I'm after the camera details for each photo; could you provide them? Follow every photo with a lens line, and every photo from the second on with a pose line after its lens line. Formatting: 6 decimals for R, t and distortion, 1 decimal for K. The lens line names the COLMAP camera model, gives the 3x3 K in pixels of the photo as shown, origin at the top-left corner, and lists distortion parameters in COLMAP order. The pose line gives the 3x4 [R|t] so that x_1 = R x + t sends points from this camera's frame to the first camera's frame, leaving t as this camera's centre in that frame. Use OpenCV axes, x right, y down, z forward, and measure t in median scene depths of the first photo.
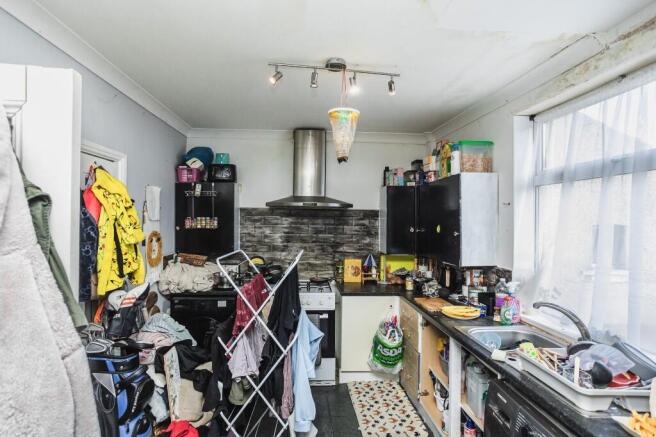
lens RADIAL K [[315.3, 0, 329.2], [0, 315.3, 216.4], [0, 0, 1]] dist [-0.019317, 0.002501]
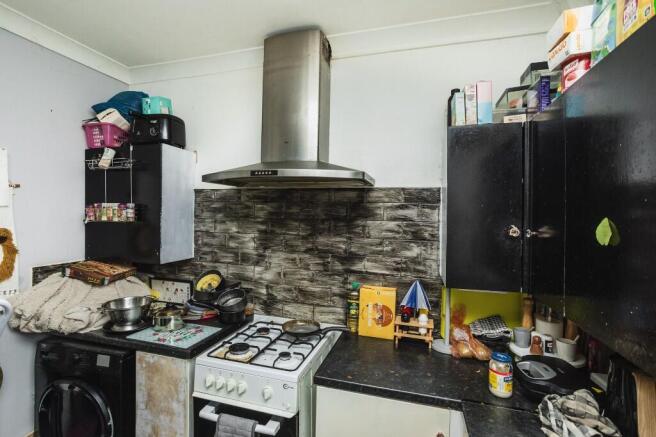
lens RADIAL K [[315.3, 0, 327.5], [0, 315.3, 216.6], [0, 0, 1]] dist [-0.019317, 0.002501]
pose [[0.937778, 0.005206, -0.347196, 0.179968], [-0.001835, 0.999948, 0.010038, 0.020550], [0.347230, -0.008776, 0.937739, 0.553164]]
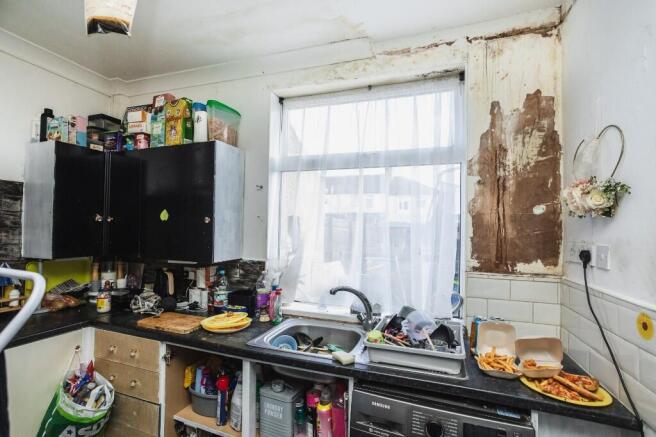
lens RADIAL K [[315.3, 0, 308.7], [0, 315.3, 221.3], [0, 0, 1]] dist [-0.019317, 0.002501]
pose [[0.441497, 0.015842, 0.897123, -0.120948], [-0.028326, 0.999592, -0.003712, 0.039369], [-0.896816, -0.023773, 0.441765, 0.334321]]
